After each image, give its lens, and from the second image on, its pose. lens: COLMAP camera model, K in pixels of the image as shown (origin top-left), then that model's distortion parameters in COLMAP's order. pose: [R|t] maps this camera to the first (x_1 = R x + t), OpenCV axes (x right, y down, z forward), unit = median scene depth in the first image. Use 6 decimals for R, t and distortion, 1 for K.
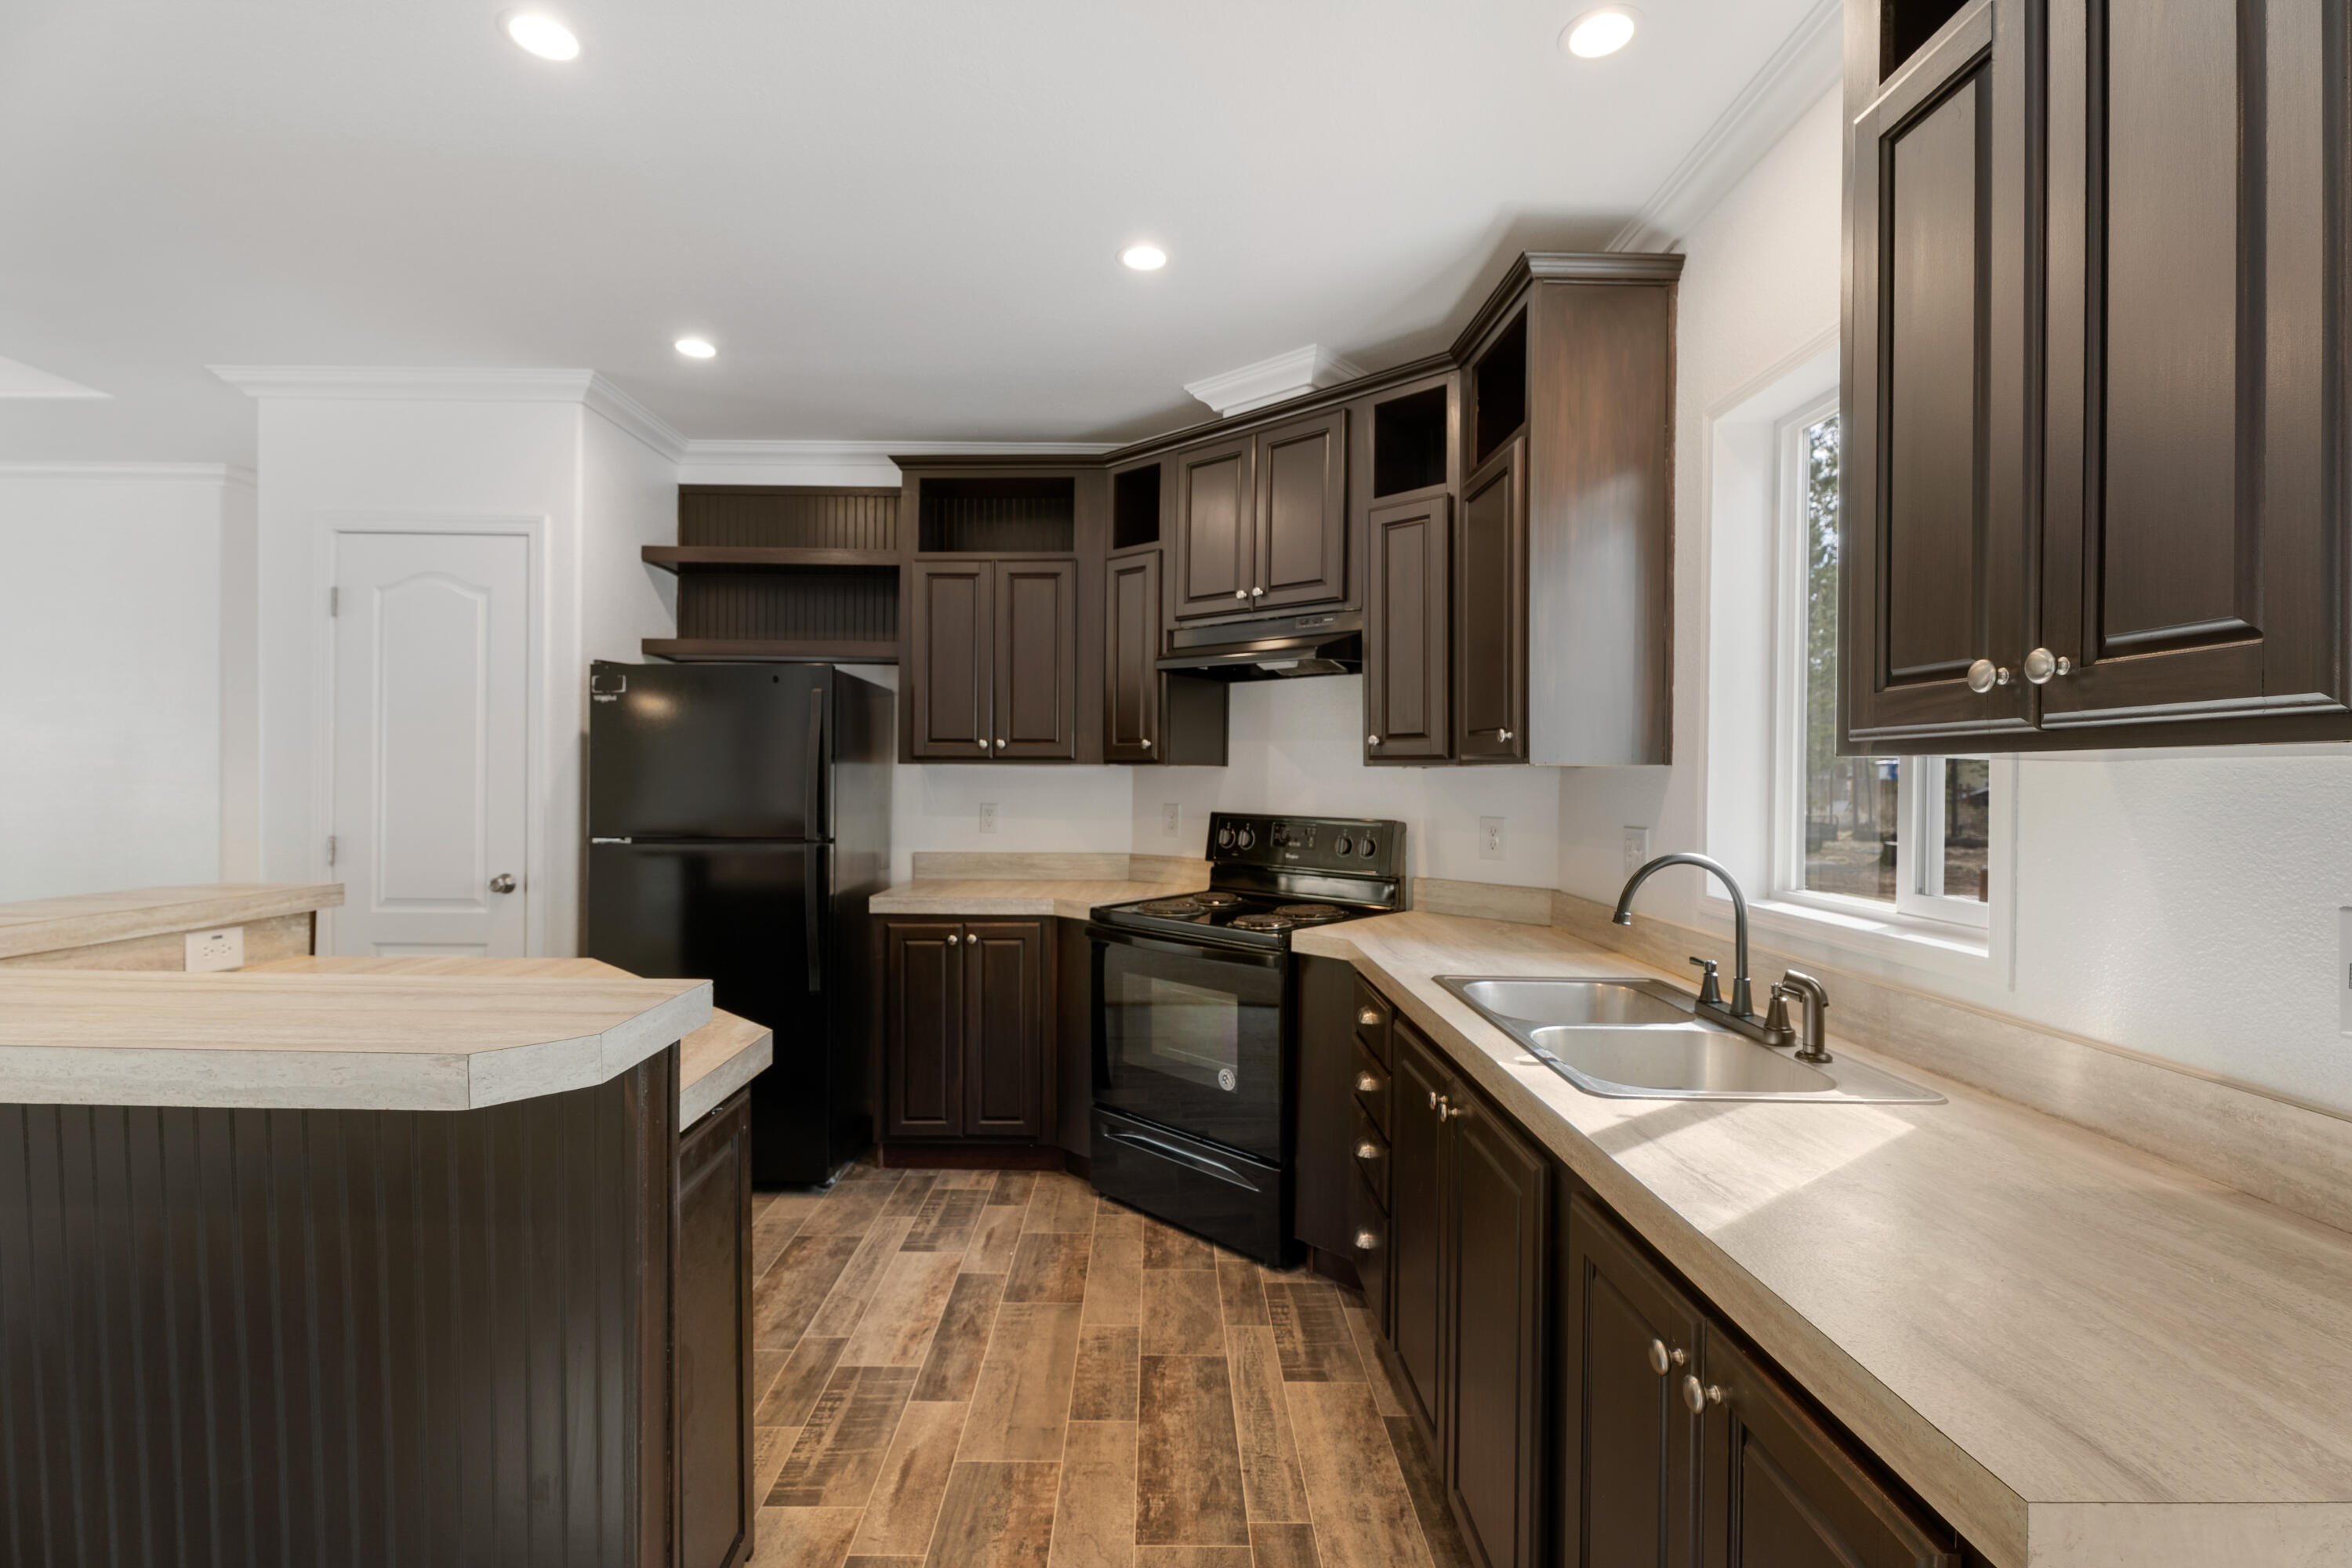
lens RADIAL K [[1062.1, 0, 1187.7], [0, 1062.1, 771.7], [0, 0, 1]] dist [0.001136, 0.000083]
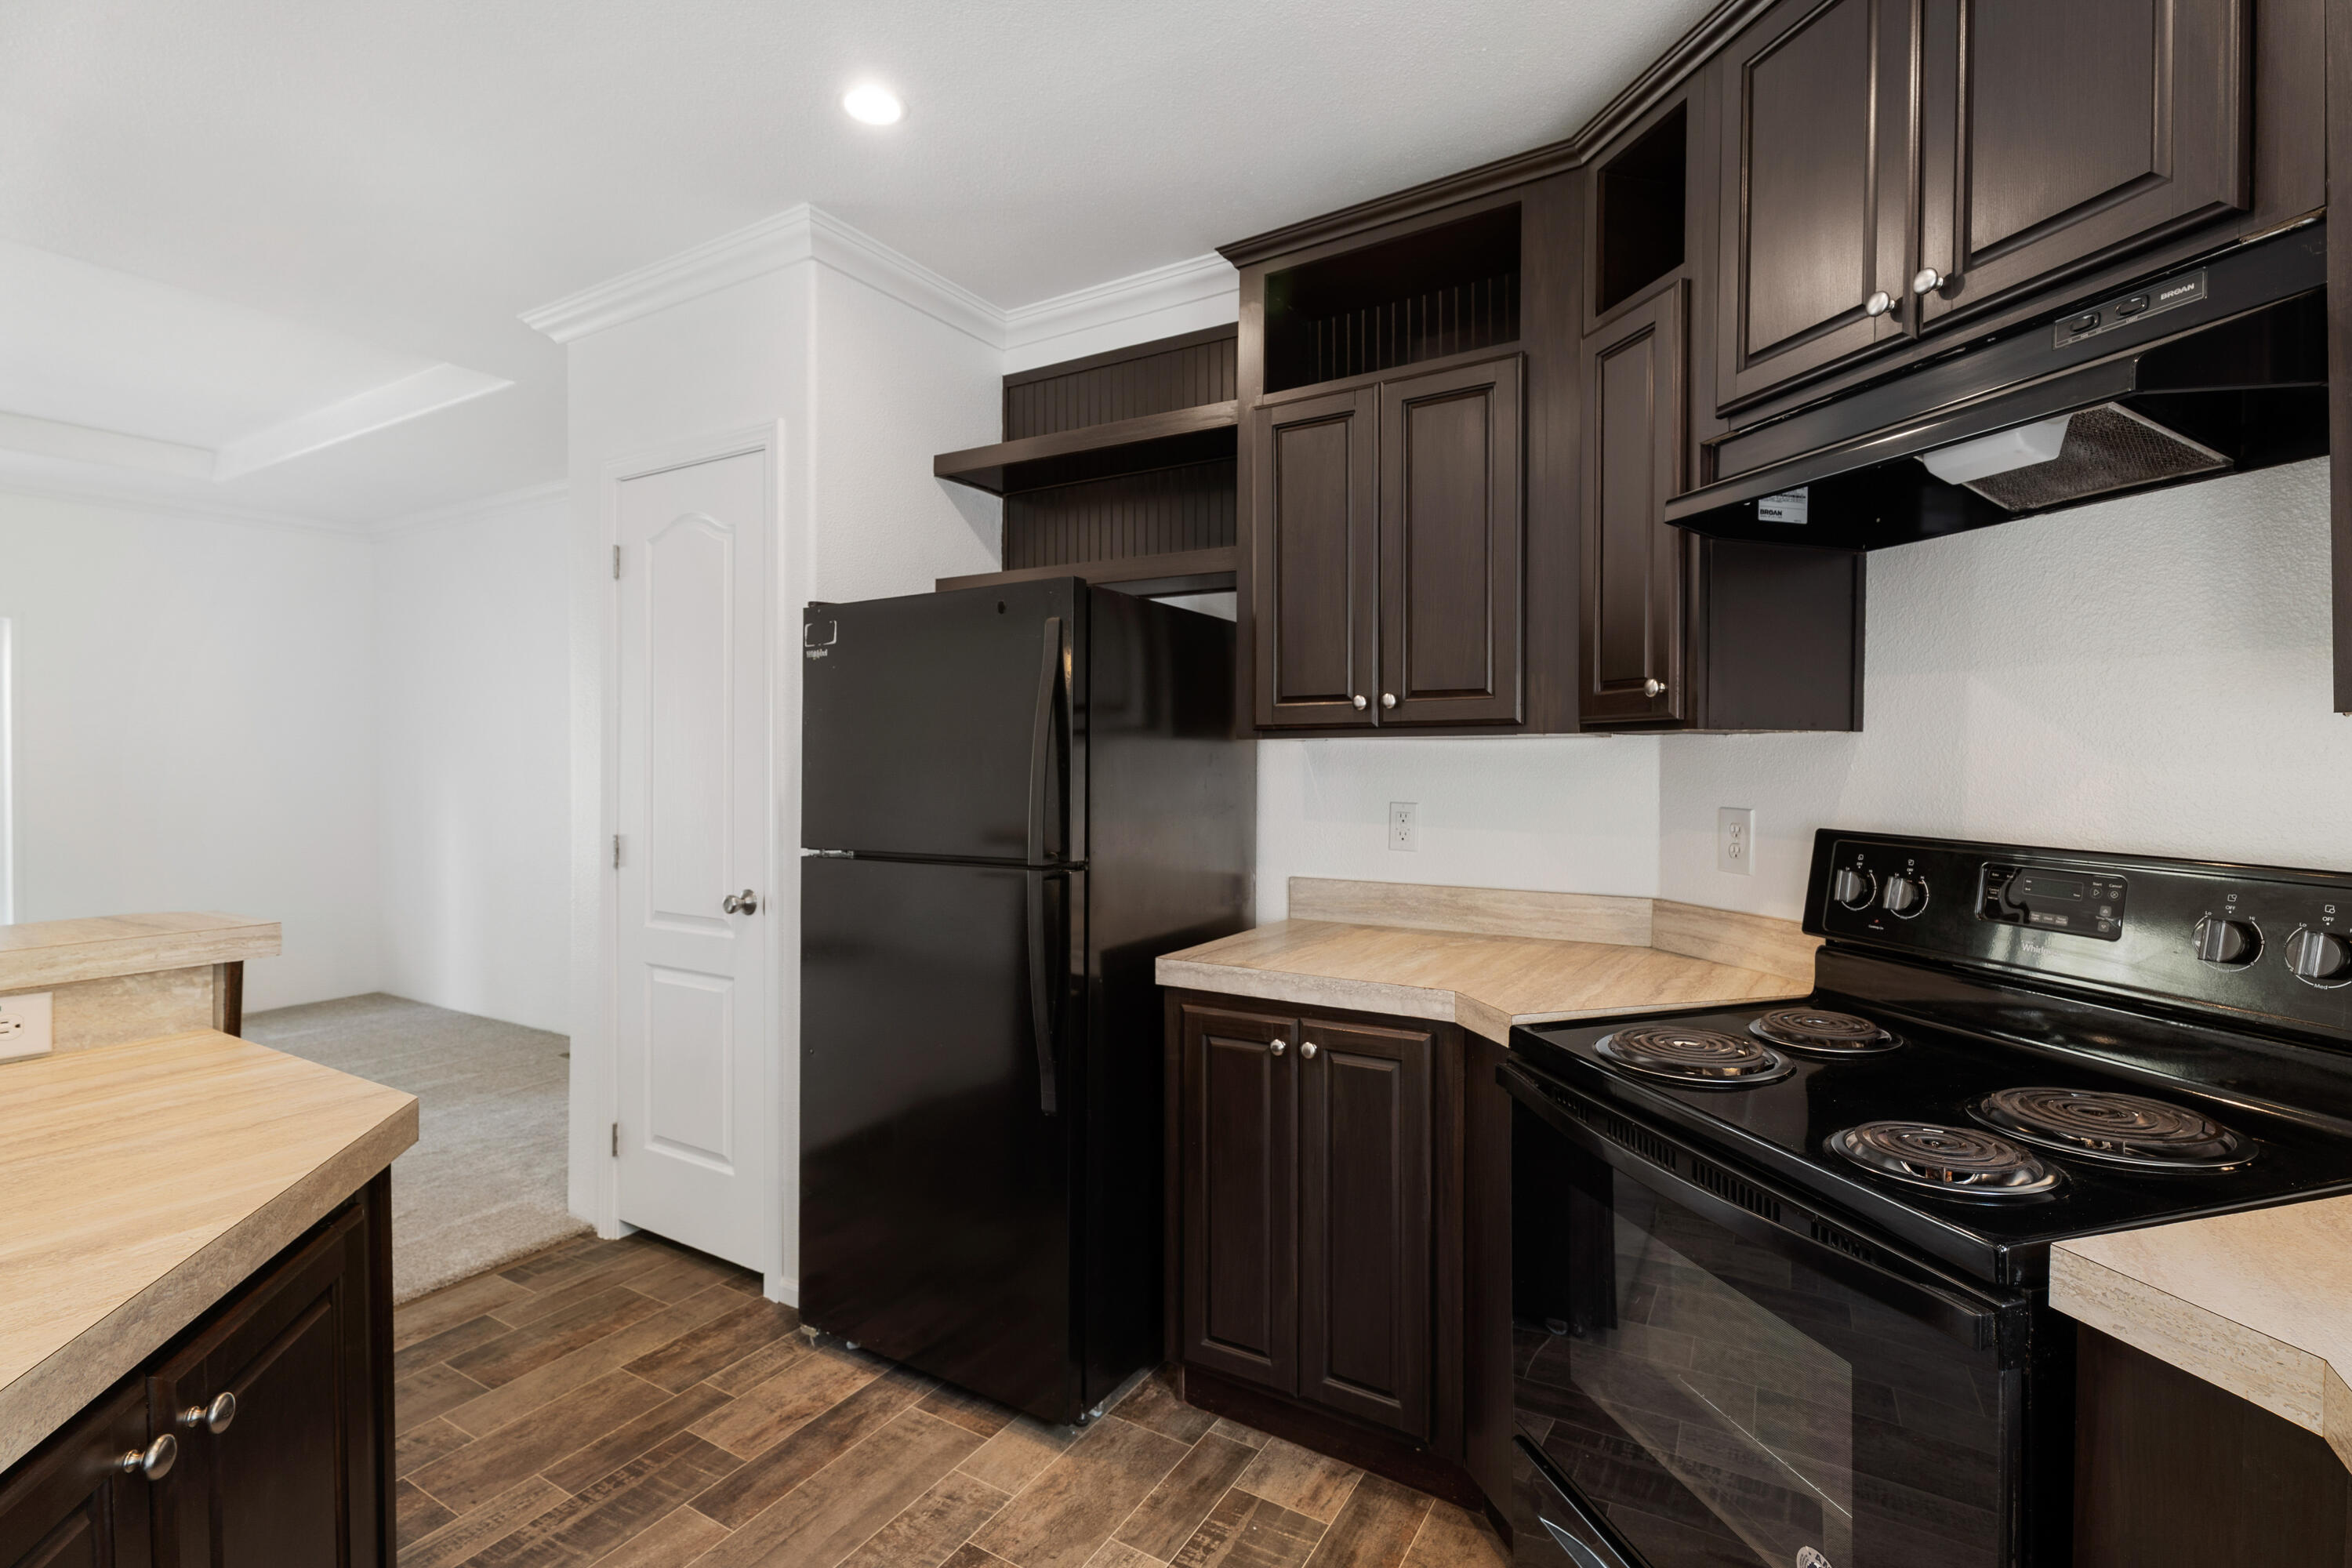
lens RADIAL K [[1062.1, 0, 1187.7], [0, 1062.1, 771.7], [0, 0, 1]] dist [0.001136, 0.000083]
pose [[0.842345, -0.003341, -0.538929, 0.042367], [0.011114, 0.999876, 0.011172, 0.004439], [0.538825, -0.015401, 0.842277, 0.473841]]
